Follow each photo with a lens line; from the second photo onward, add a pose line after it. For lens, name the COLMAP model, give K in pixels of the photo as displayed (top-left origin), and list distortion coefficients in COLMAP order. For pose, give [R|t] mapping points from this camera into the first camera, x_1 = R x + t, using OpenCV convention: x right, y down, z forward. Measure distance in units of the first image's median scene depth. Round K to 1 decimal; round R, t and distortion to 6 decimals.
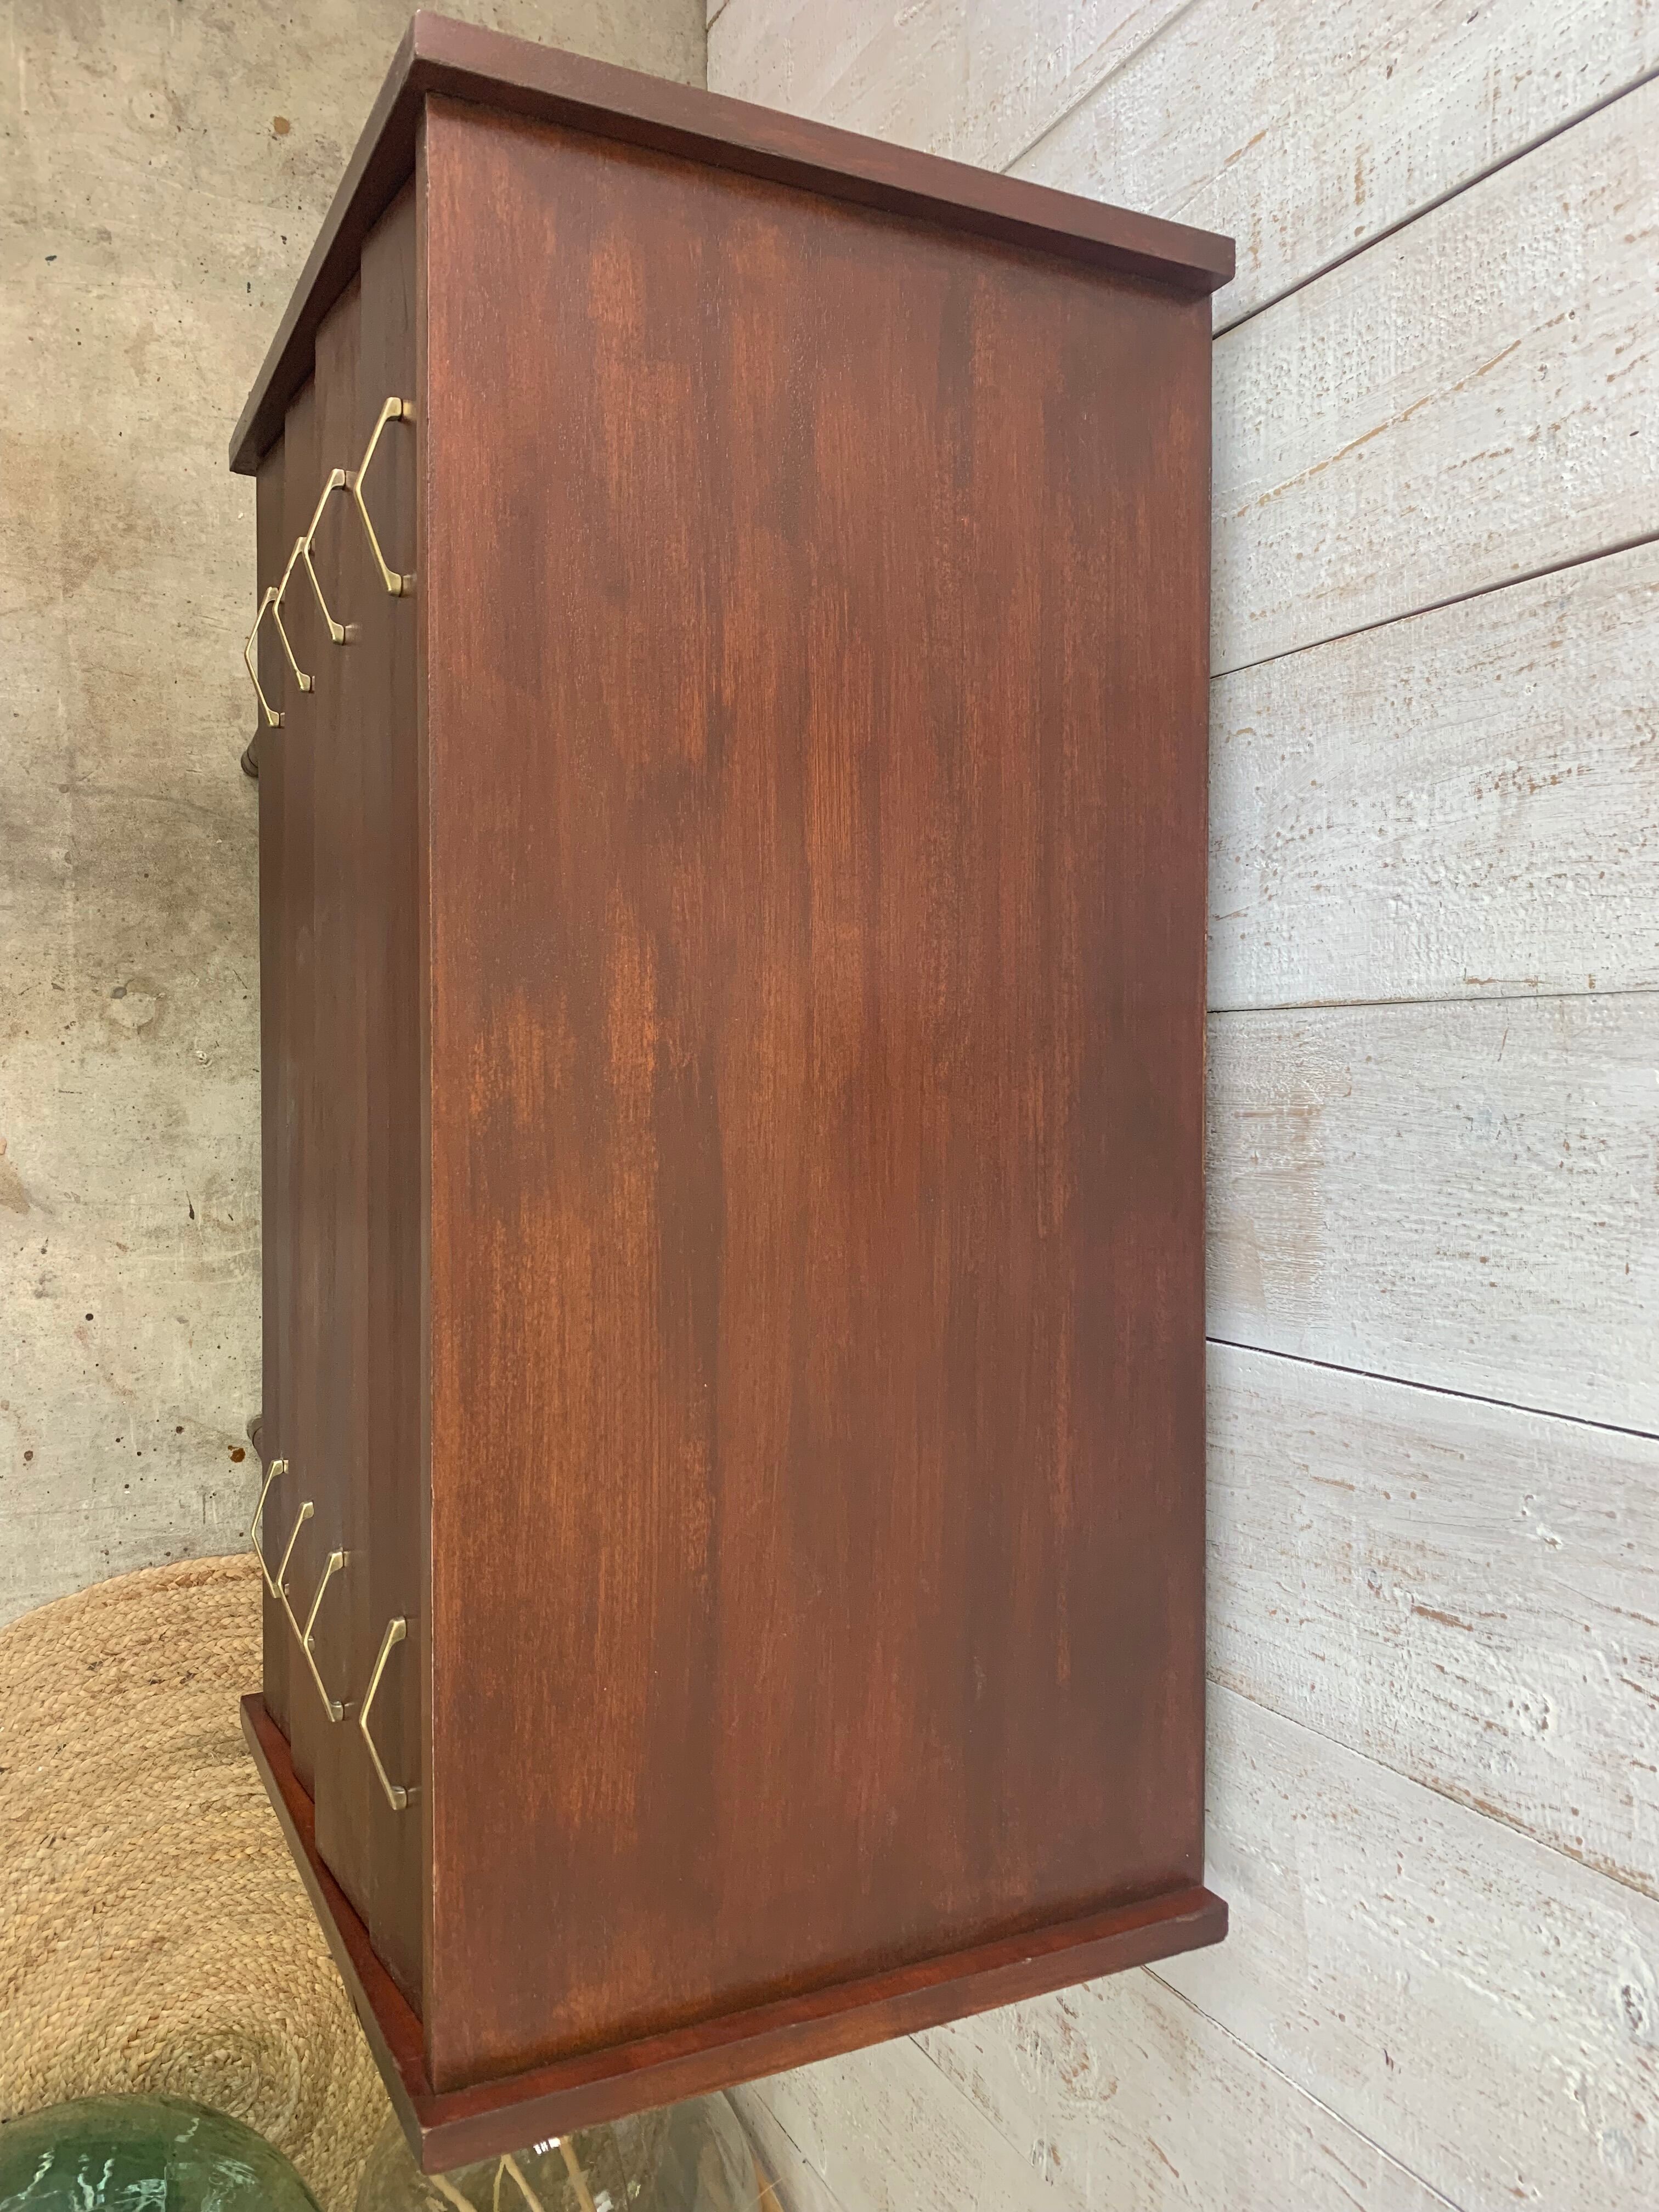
lens RADIAL K [[1697.8, 0, 833.0], [0, 1697.8, 1094.0], [0, 0, 1]] dist [0.003735, 0.000074]
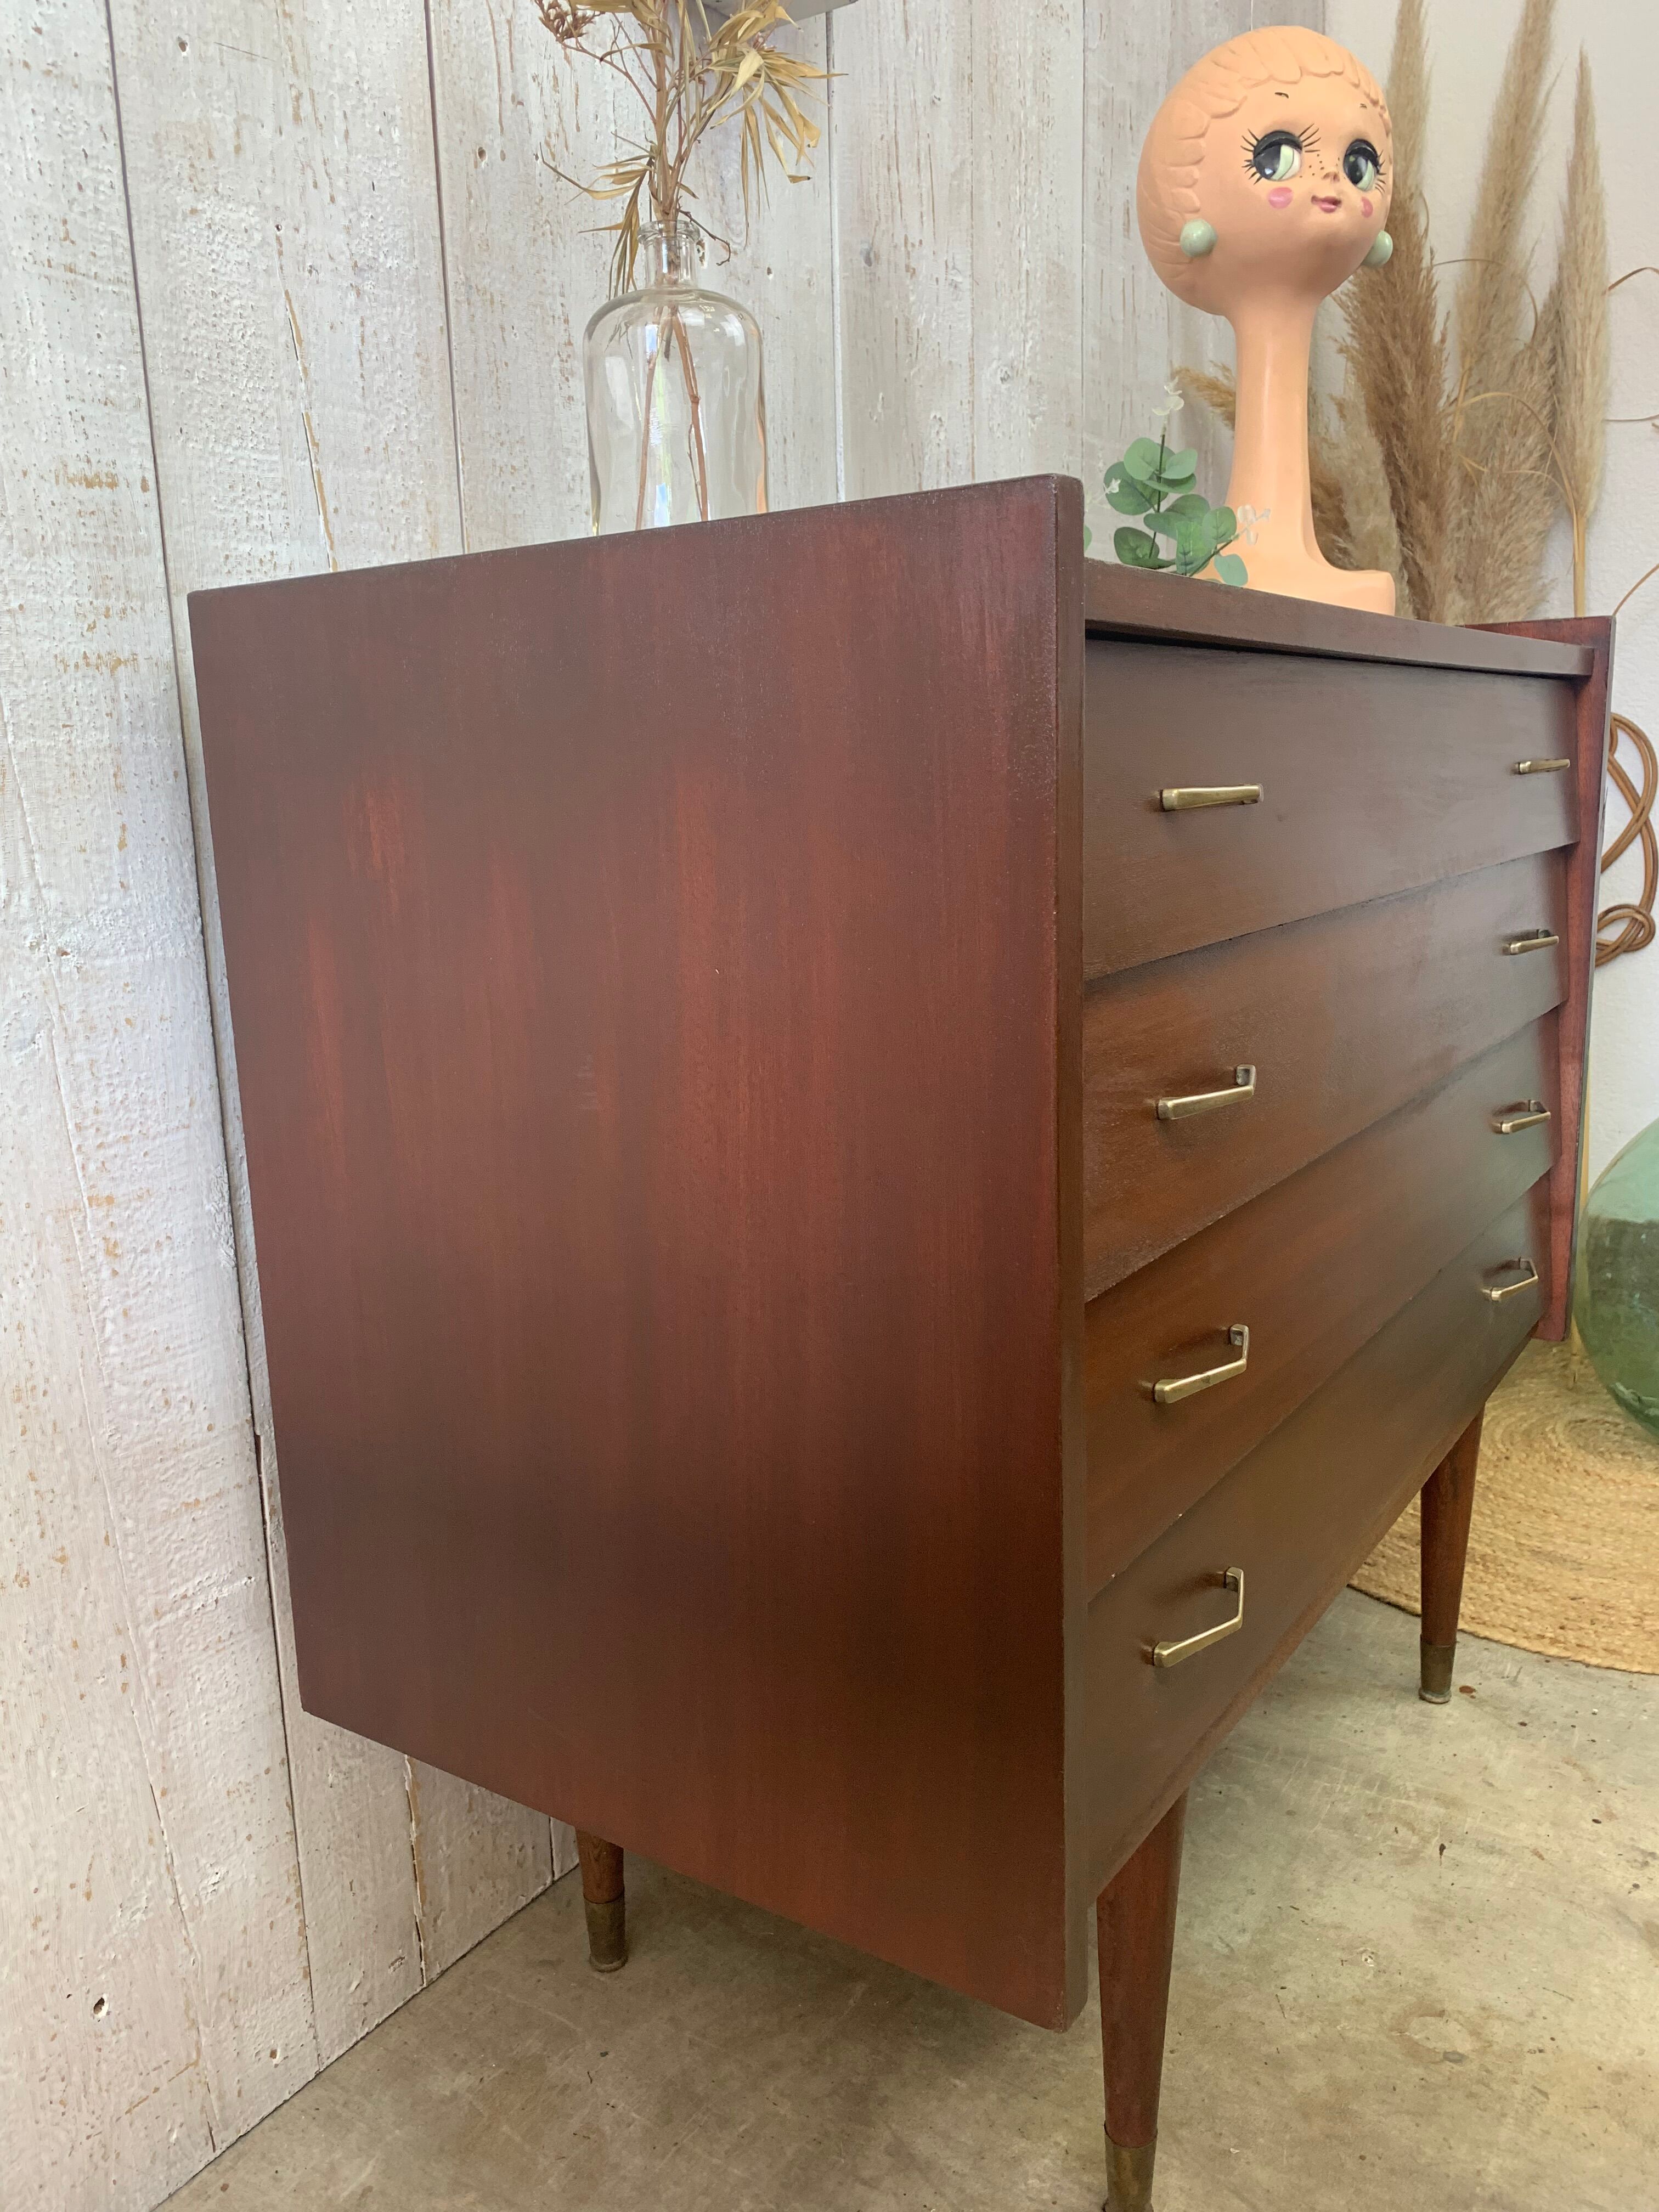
lens RADIAL K [[1702.8, 0, 804.3], [0, 1702.8, 1118.0], [0, 0, 1]] dist [-0.003240, 0.010161]
pose [[-0.746775, -0.524358, 0.409116, -0.466014], [0.576959, -0.204776, 0.790686, -1.019954], [-0.330826, 0.826508, 0.455455, 0.703044]]
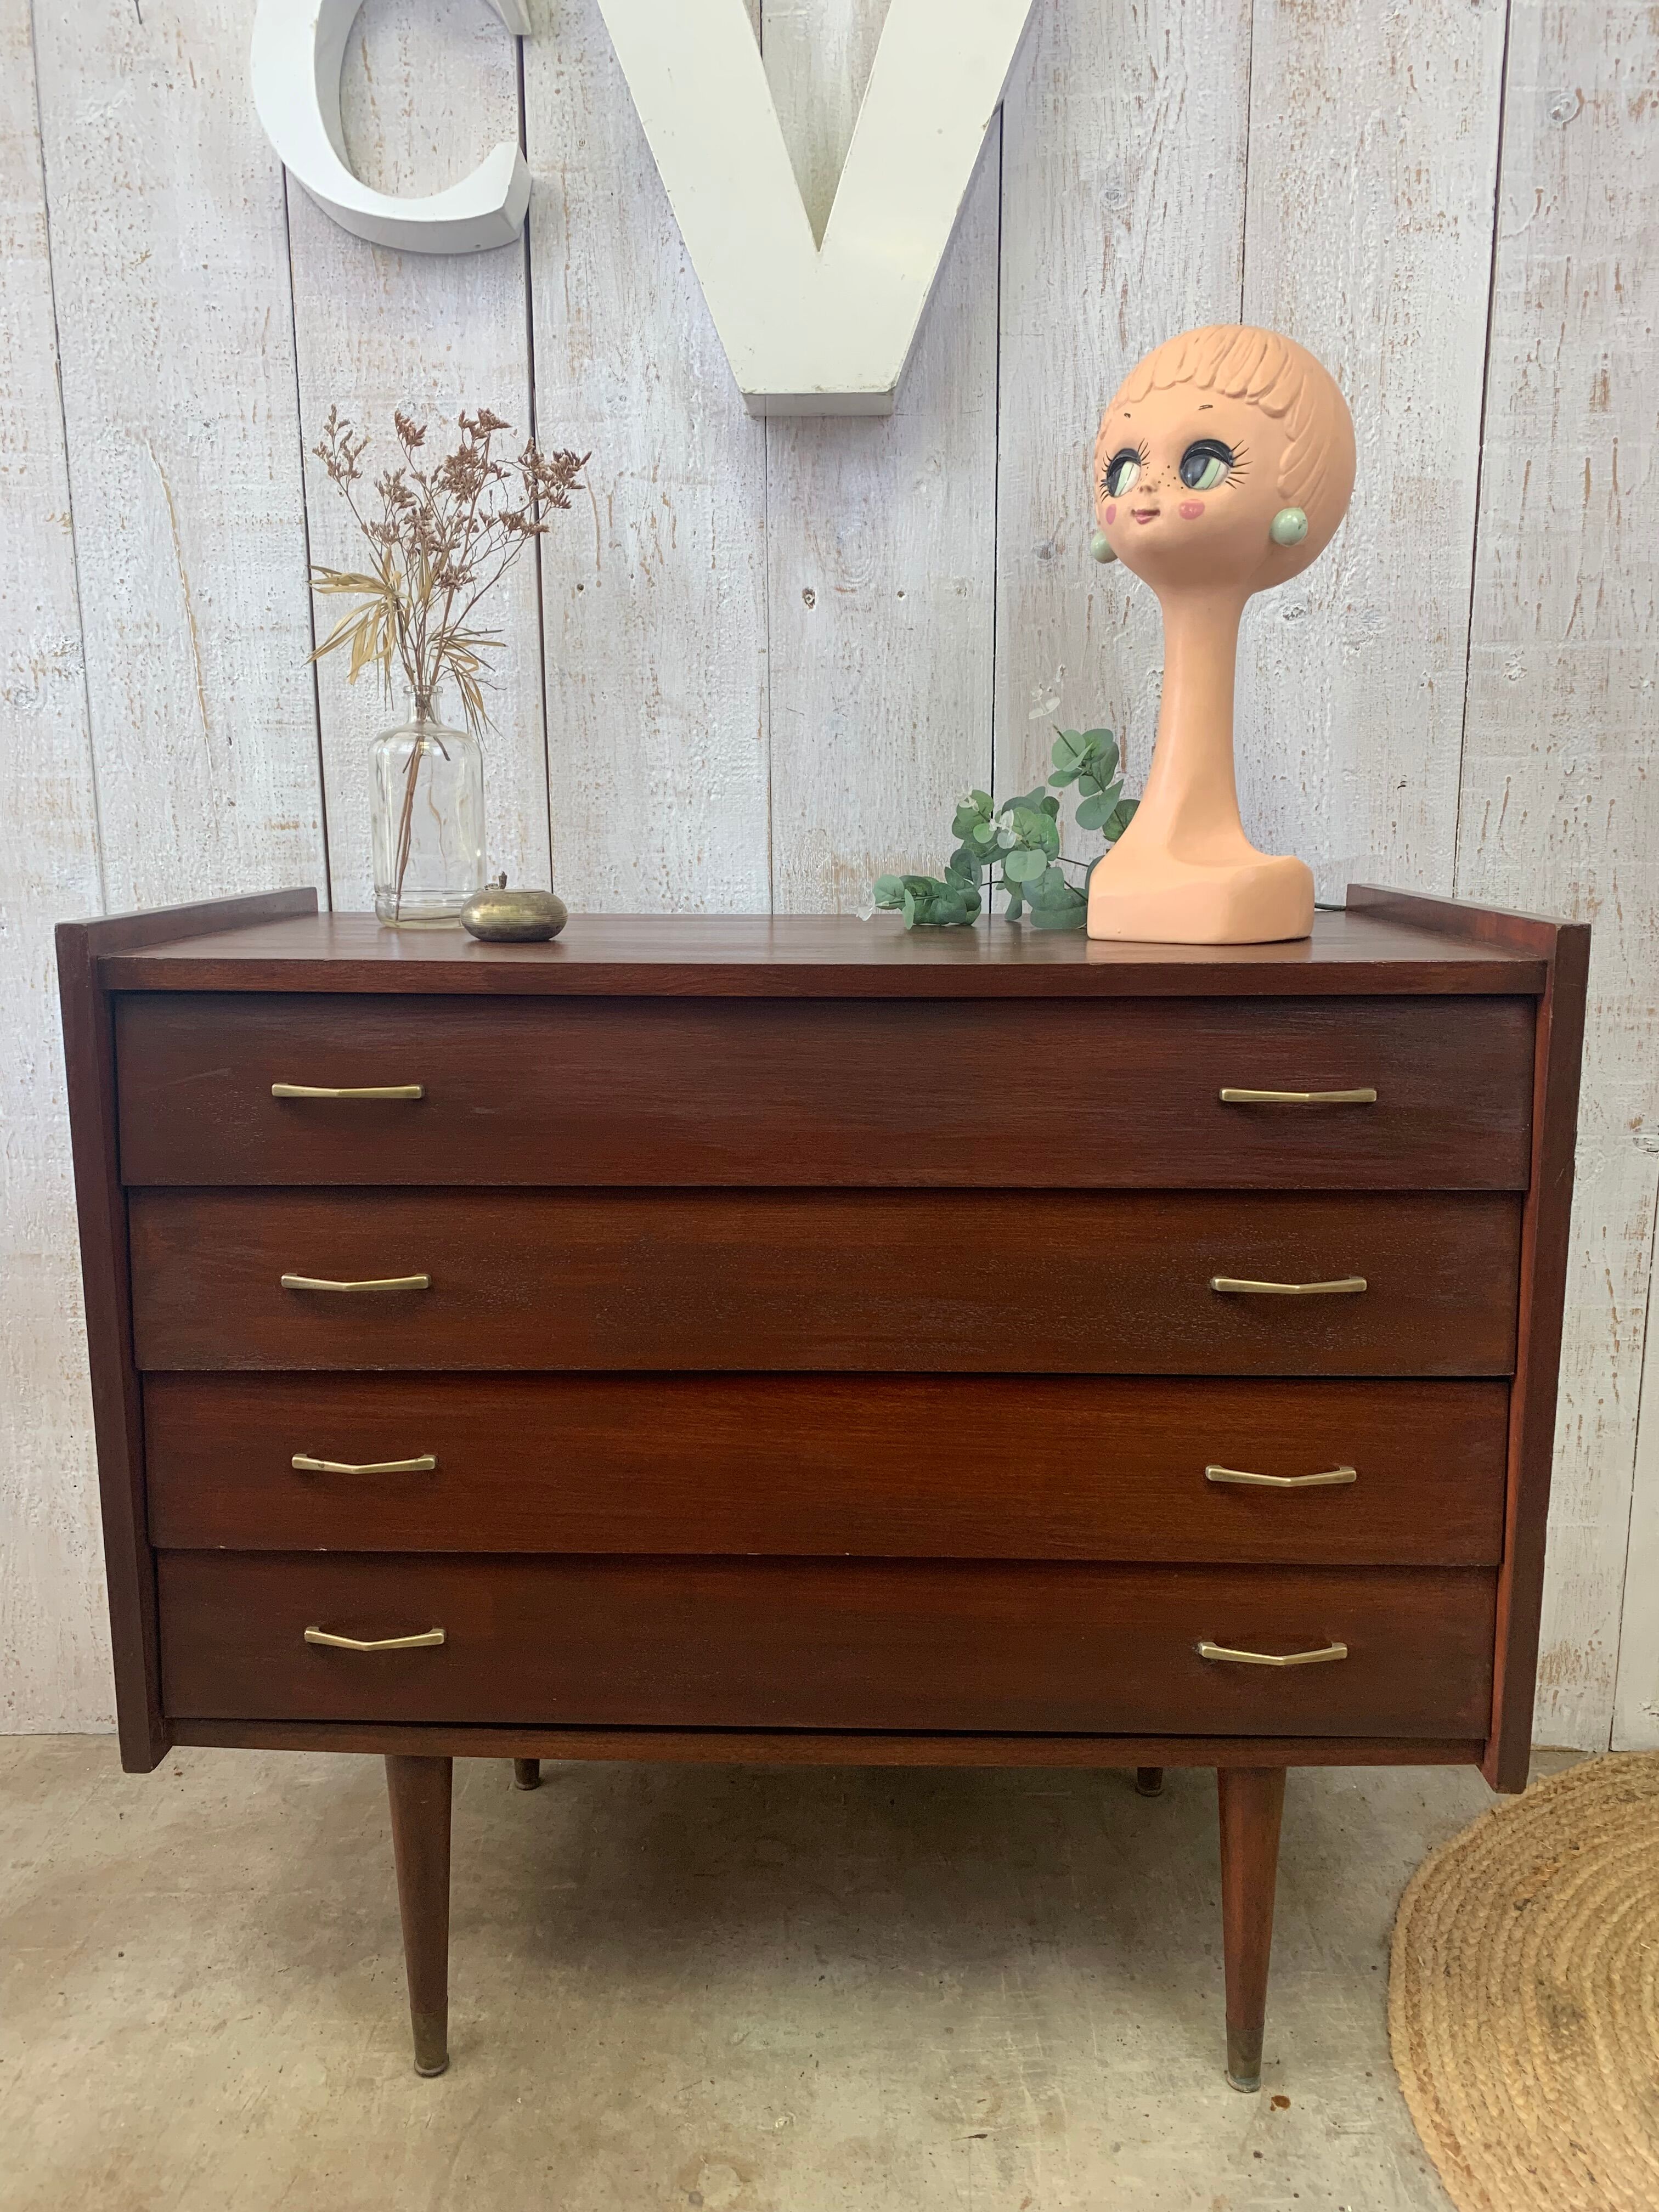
lens RADIAL K [[1692.3, 0, 808.8], [0, 1692.3, 1097.0], [0, 0, 1]] dist [0.013179, -0.005880]
pose [[0.025057, -0.602758, 0.797531, -1.112542], [0.999003, -0.014388, -0.042261, 0.048106], [0.036948, 0.797795, 0.601796, 0.204738]]
